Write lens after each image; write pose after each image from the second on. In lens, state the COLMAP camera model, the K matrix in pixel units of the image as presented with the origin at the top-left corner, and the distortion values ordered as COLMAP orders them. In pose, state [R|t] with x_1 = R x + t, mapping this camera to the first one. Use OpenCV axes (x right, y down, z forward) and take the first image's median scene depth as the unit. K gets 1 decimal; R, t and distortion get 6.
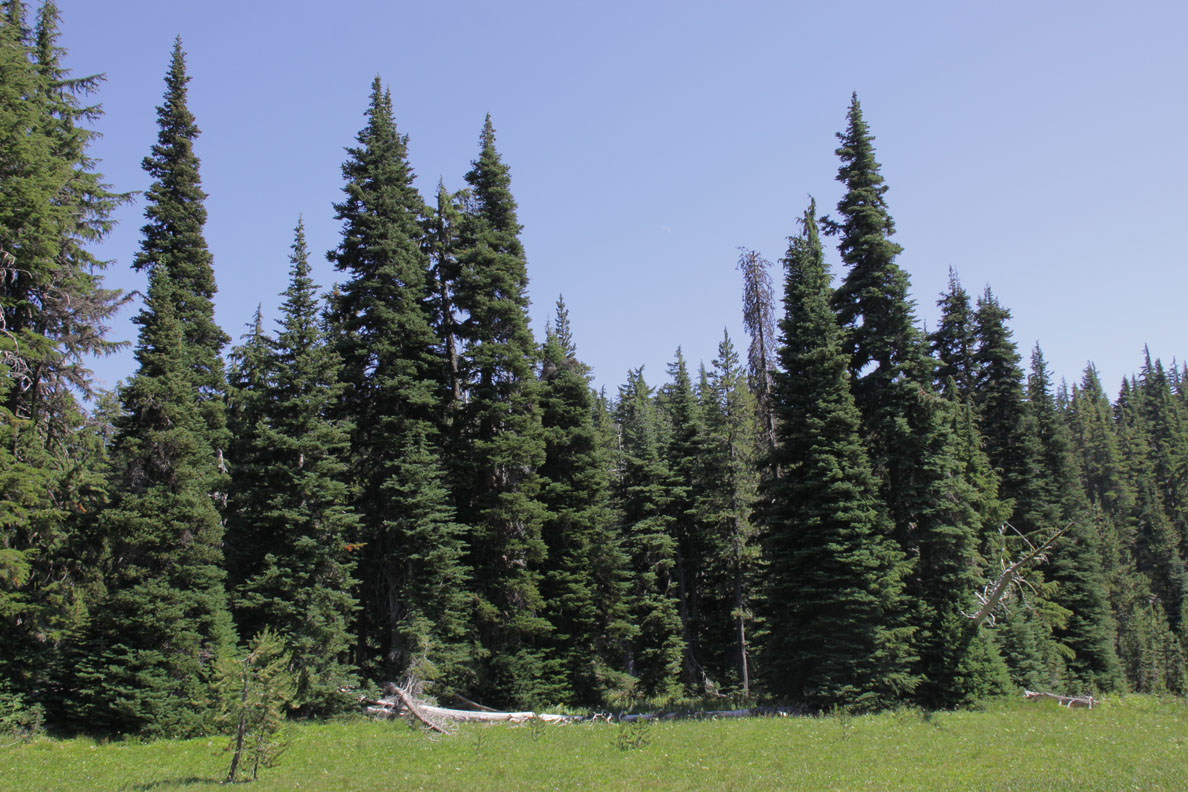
lens RADIAL K [[1290.8, 0, 593.0], [0, 1290.8, 389.1], [0, 0, 1]] dist [-0.139060, 0.000000]
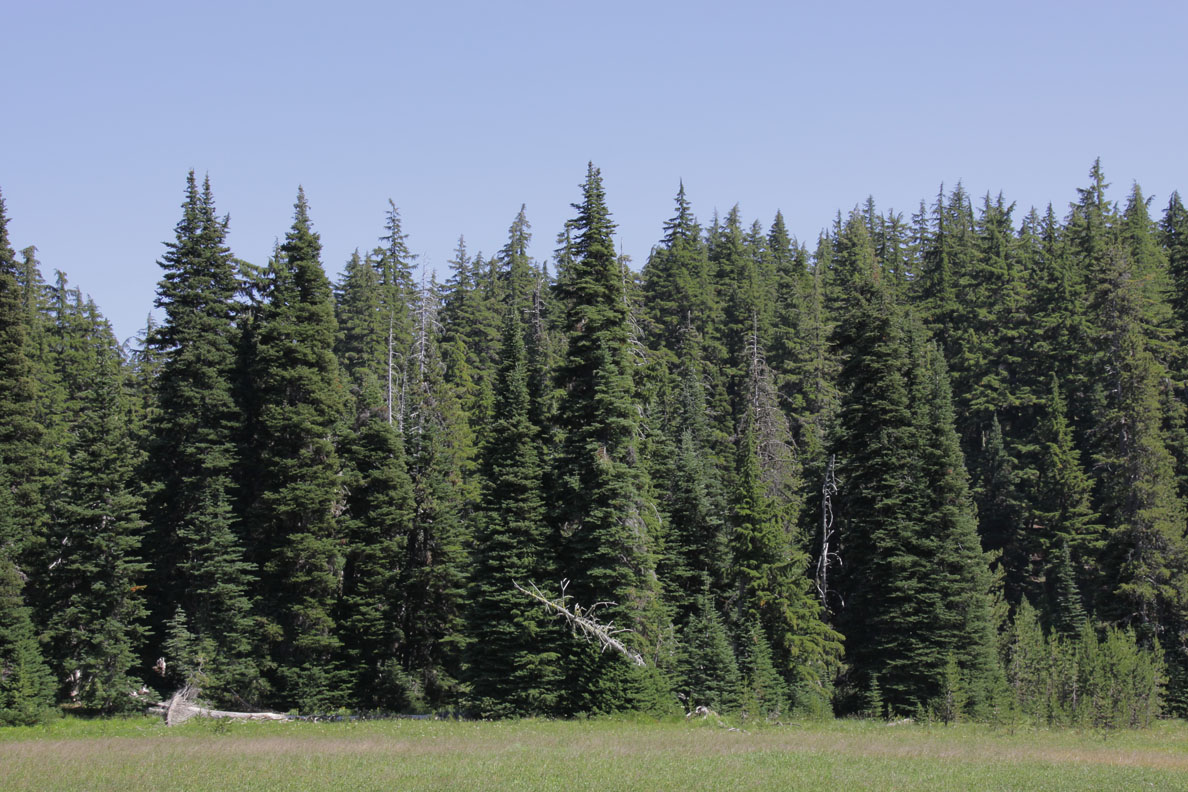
lens RADIAL K [[2749.9, 0, 595.4], [0, 2749.9, 401.3], [0, 0, 1]] dist [0.245114, 0.000000]
pose [[0.943384, -0.016056, -0.331314, 1.103559], [0.057329, 0.991689, 0.115178, -0.338829], [0.326711, -0.127651, 0.936464, -1.373695]]
